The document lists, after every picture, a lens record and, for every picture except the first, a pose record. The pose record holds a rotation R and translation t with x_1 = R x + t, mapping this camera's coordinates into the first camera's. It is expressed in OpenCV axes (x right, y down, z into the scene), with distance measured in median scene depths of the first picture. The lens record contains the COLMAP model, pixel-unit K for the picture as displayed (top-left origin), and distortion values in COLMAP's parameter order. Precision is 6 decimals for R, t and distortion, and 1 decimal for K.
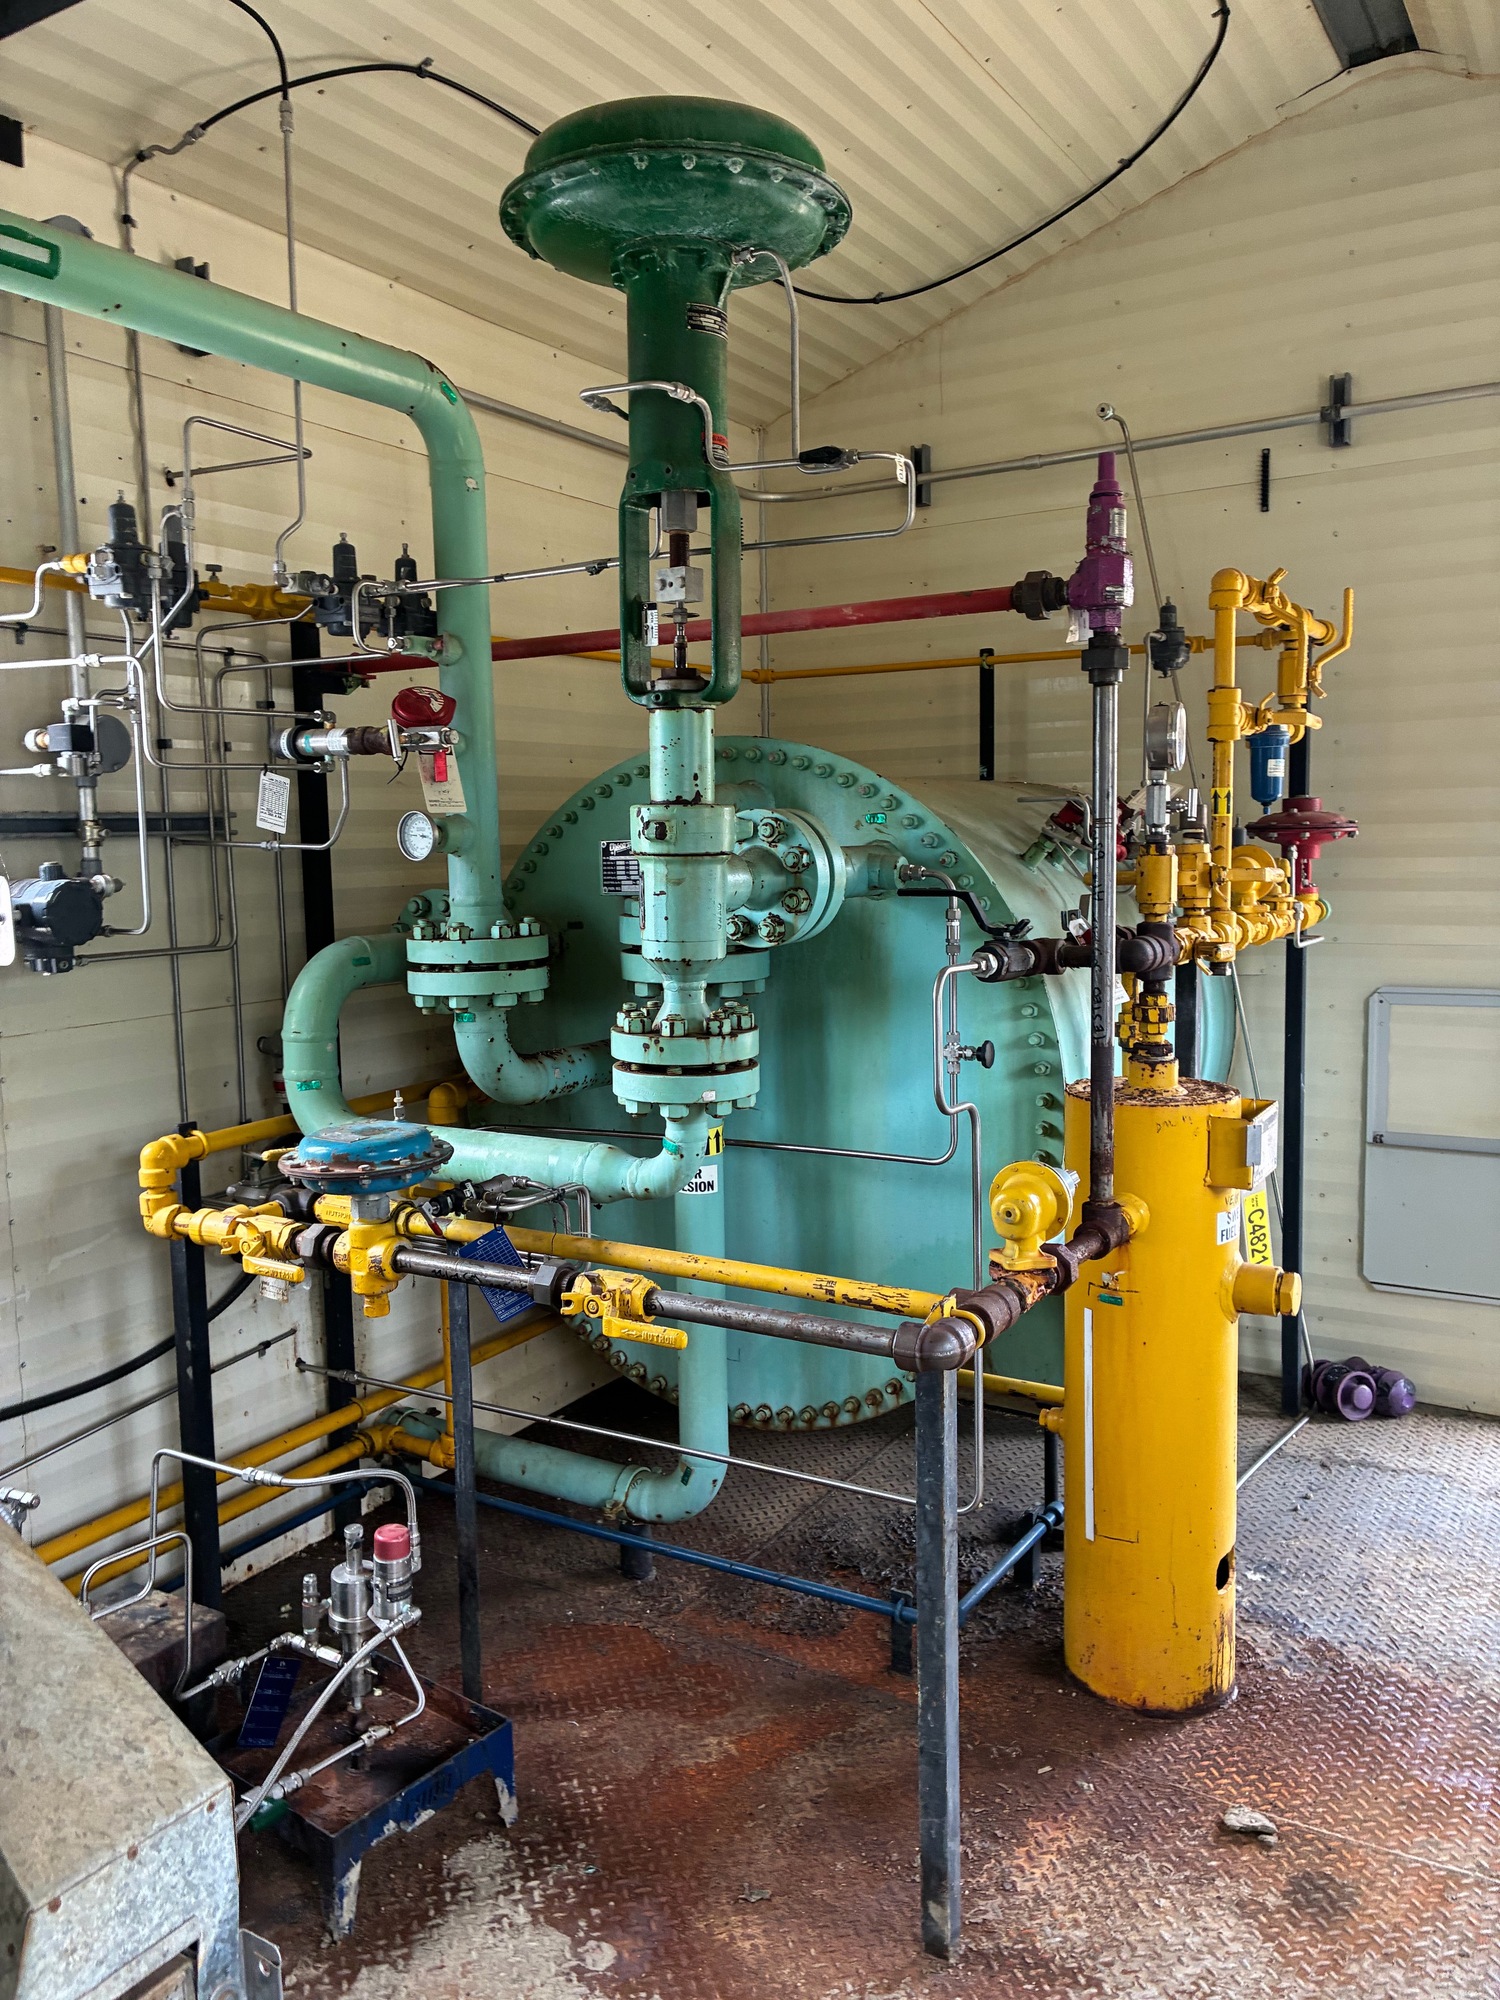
lens RADIAL K [[1492.6, 0, 736.2], [0, 1492.6, 1004.7], [0, 0, 1]] dist [0.026205, -0.060957]
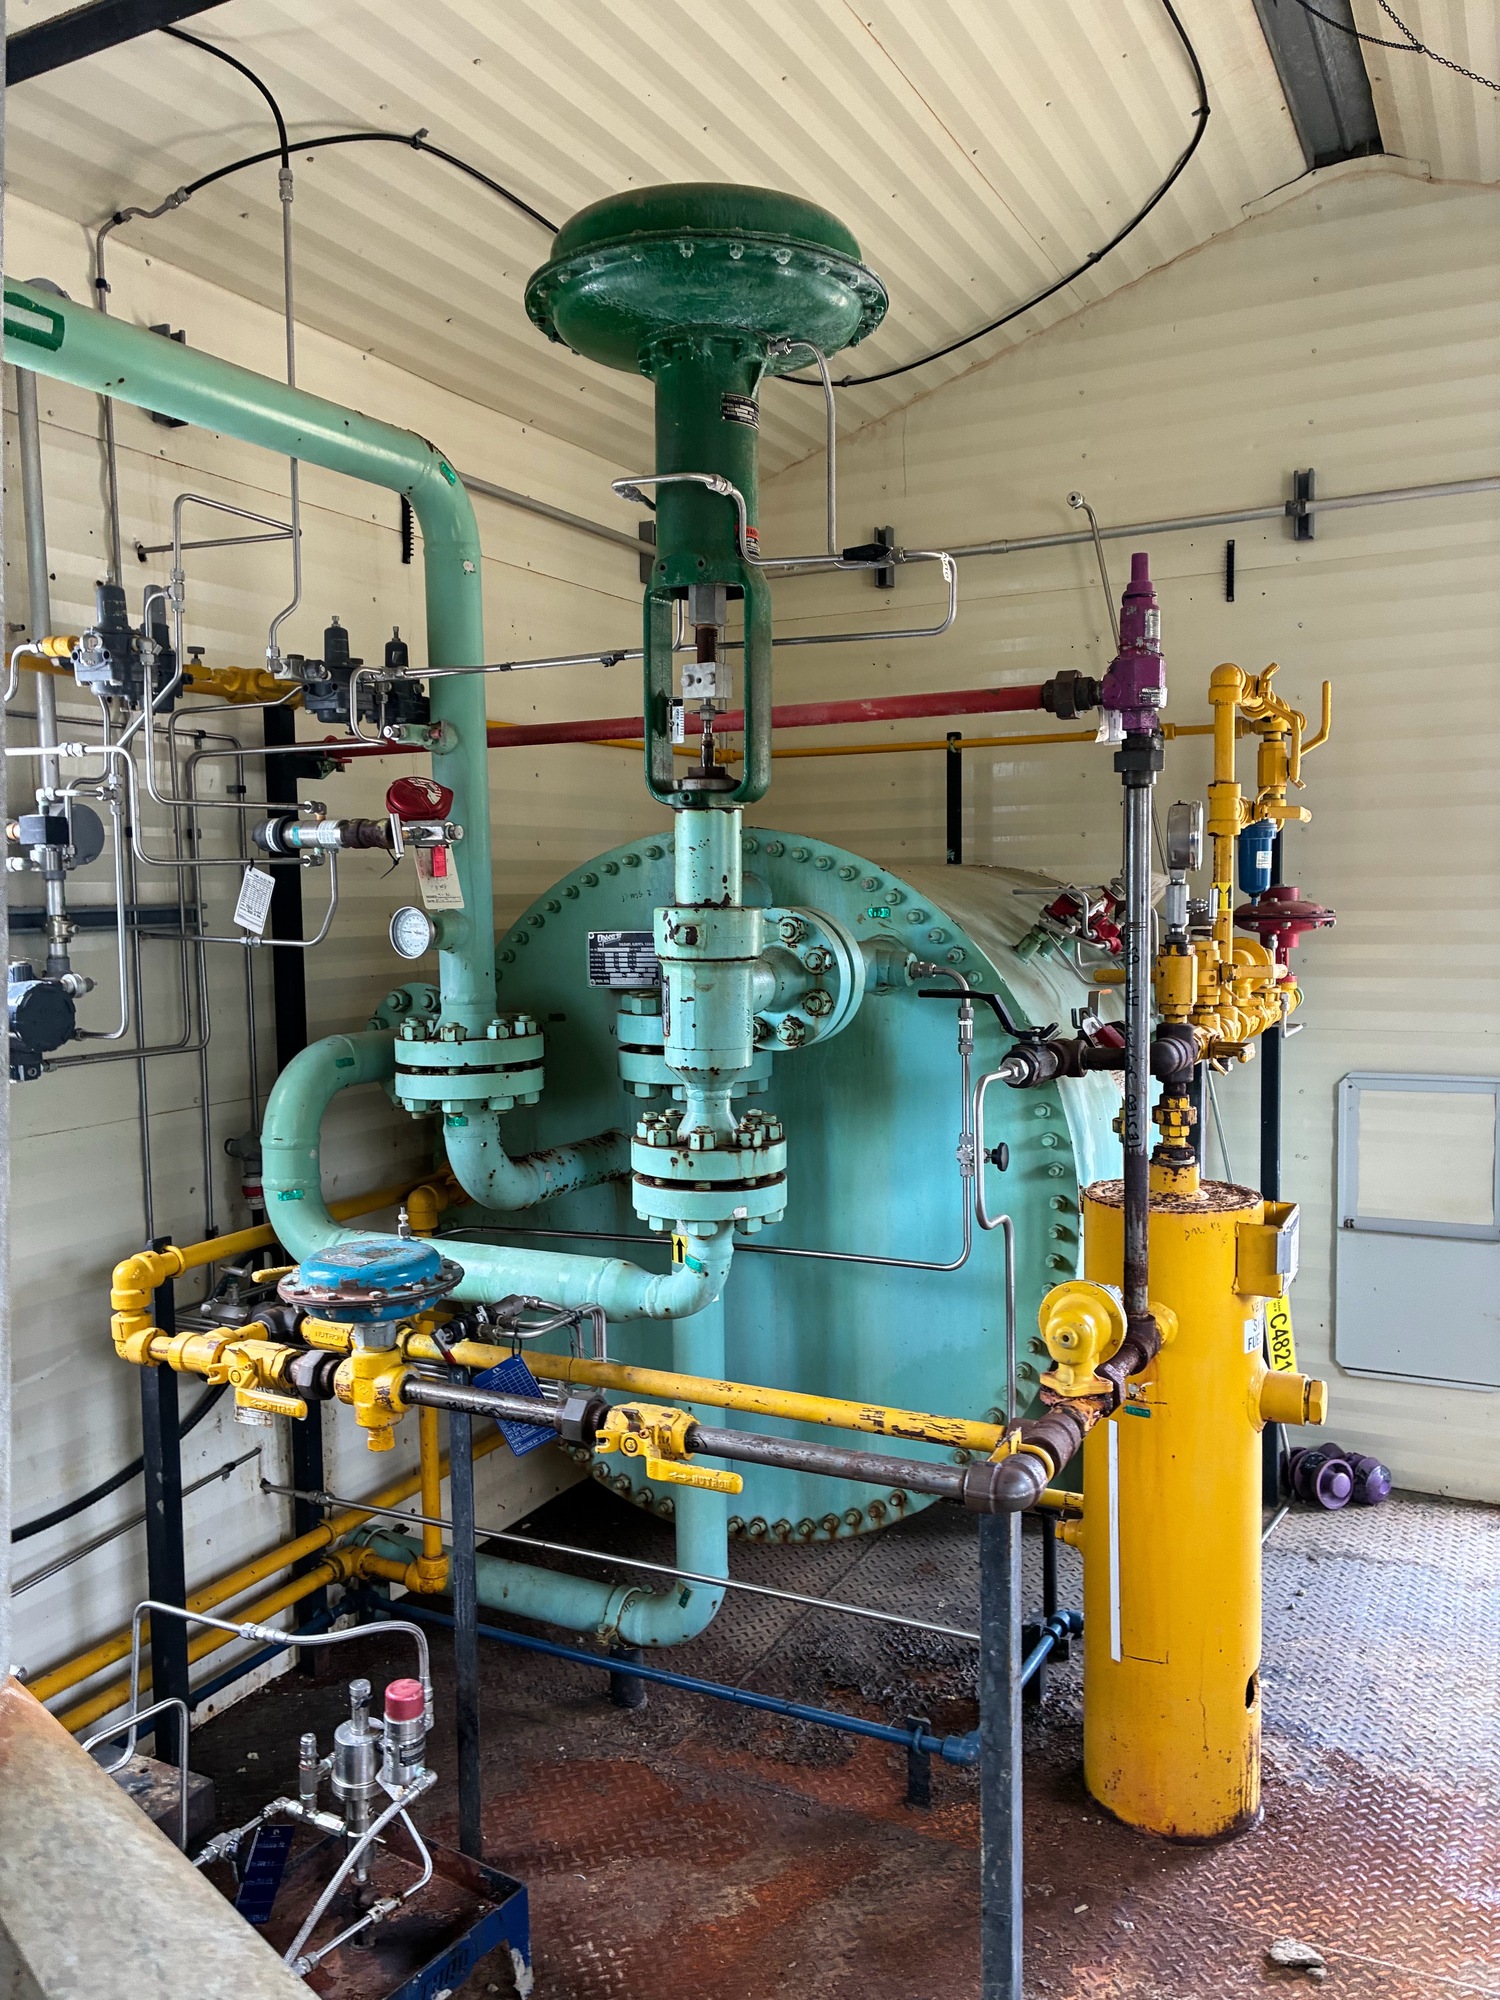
lens RADIAL K [[1492.6, 0, 739.3], [0, 1492.6, 1014.3], [0, 0, 1]] dist [0.026205, -0.060957]
pose [[0.997394, -0.001681, 0.072132, -0.075486], [0.004011, 0.999475, -0.032158, -0.029847], [-0.072040, 0.032363, 0.996877, 0.039186]]
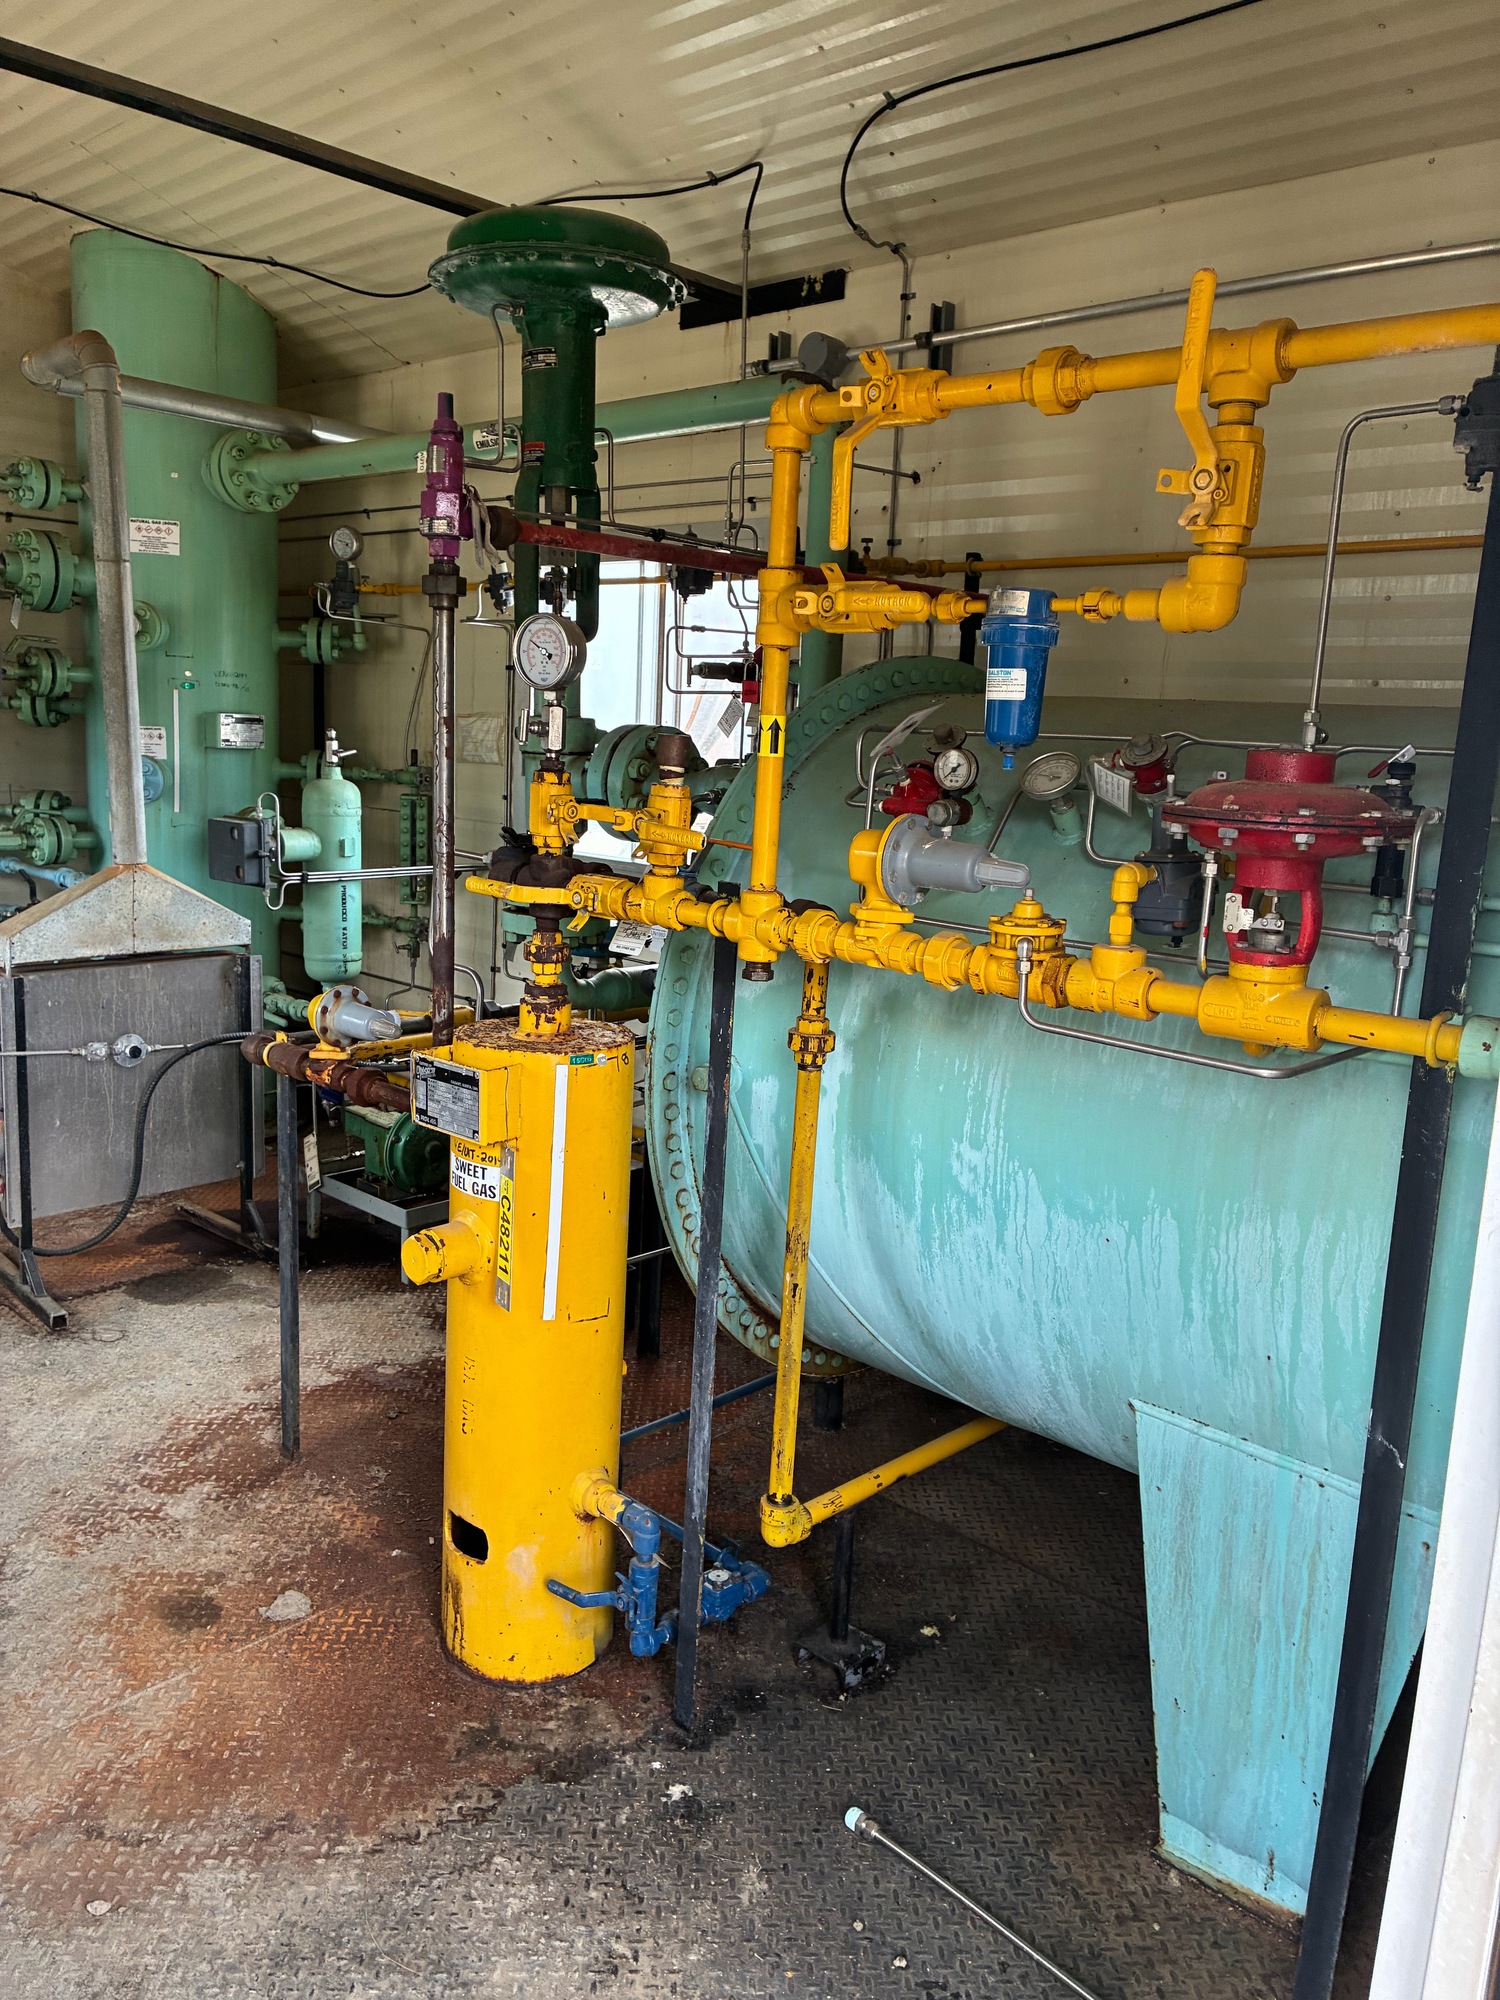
lens RADIAL K [[1492.6, 0, 691.4], [0, 1492.6, 982.7], [0, 0, 1]] dist [0.026205, -0.060957]
pose [[-0.209670, 0.181527, -0.960774, 1.142556], [-0.156058, 0.963806, 0.216156, -0.188436], [0.965238, 0.195258, -0.173752, 1.237507]]
